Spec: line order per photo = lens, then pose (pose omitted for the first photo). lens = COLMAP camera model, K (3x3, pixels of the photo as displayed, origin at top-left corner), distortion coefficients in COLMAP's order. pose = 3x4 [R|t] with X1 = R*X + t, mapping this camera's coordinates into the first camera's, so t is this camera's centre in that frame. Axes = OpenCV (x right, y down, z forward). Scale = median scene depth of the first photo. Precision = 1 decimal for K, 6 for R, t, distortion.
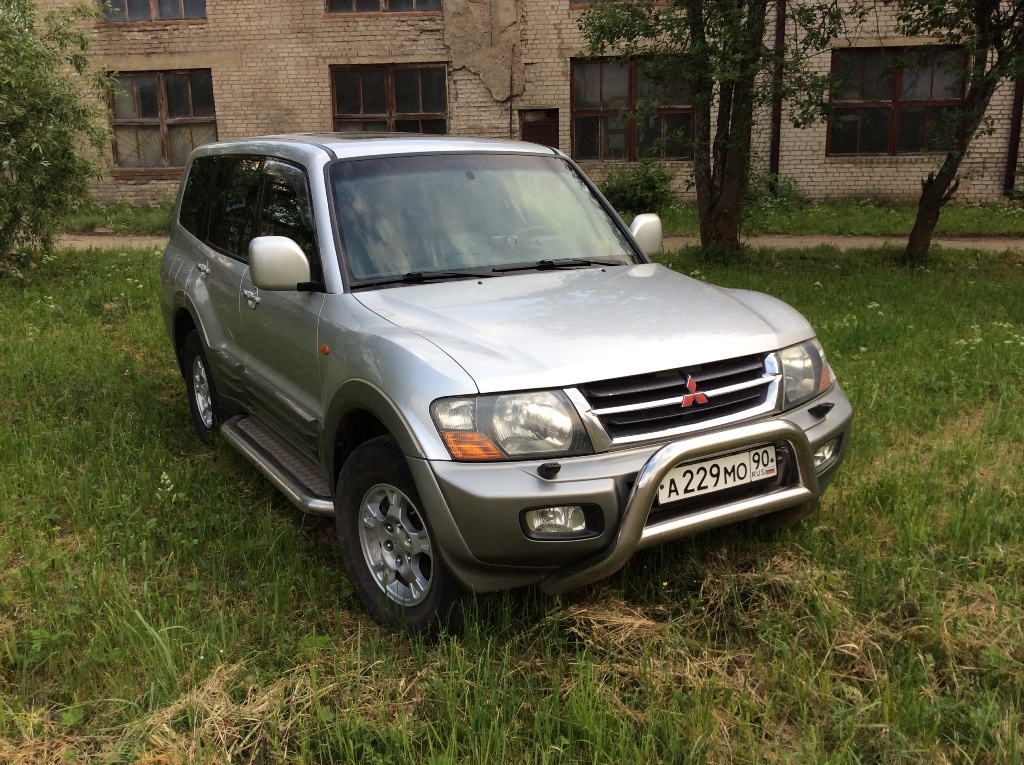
lens RADIAL K [[983.9, 0, 514.6], [0, 983.9, 385.2], [0, 0, 1]] dist [0.022871, 0.000000]
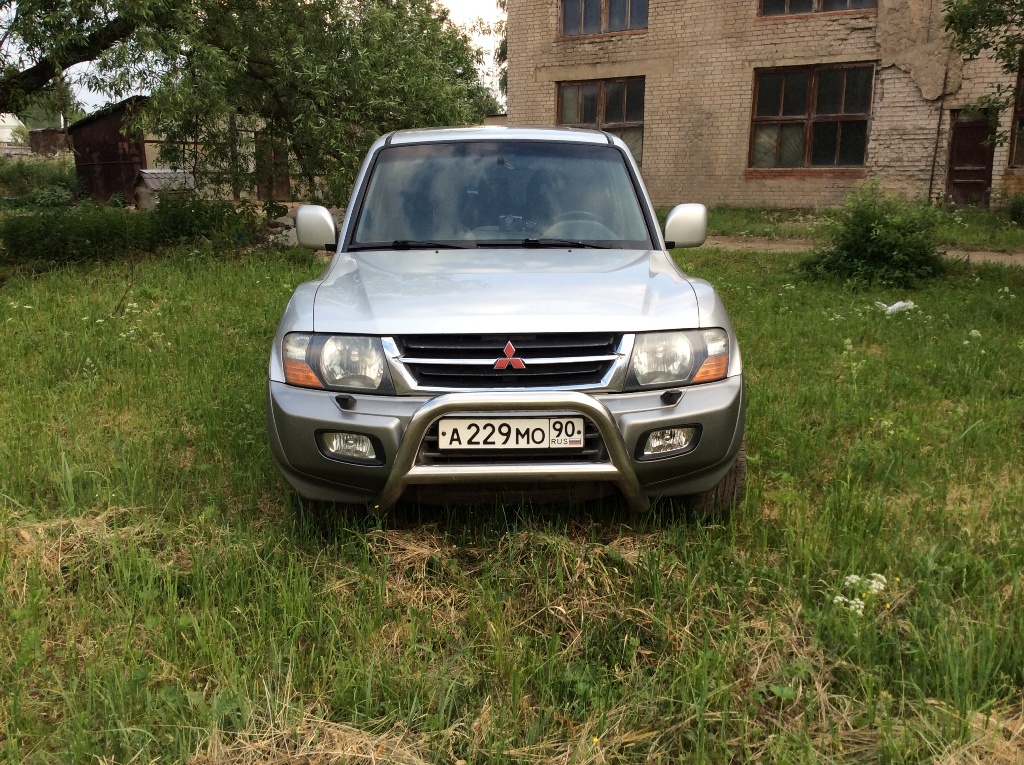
lens RADIAL K [[983.9, 0, 514.1], [0, 983.9, 379.8], [0, 0, 1]] dist [0.022871, 0.000000]
pose [[0.865486, 0.124262, -0.485276, 0.131238], [-0.129745, 0.991294, 0.022436, 0.001298], [0.483839, 0.043544, 0.874073, 0.010848]]
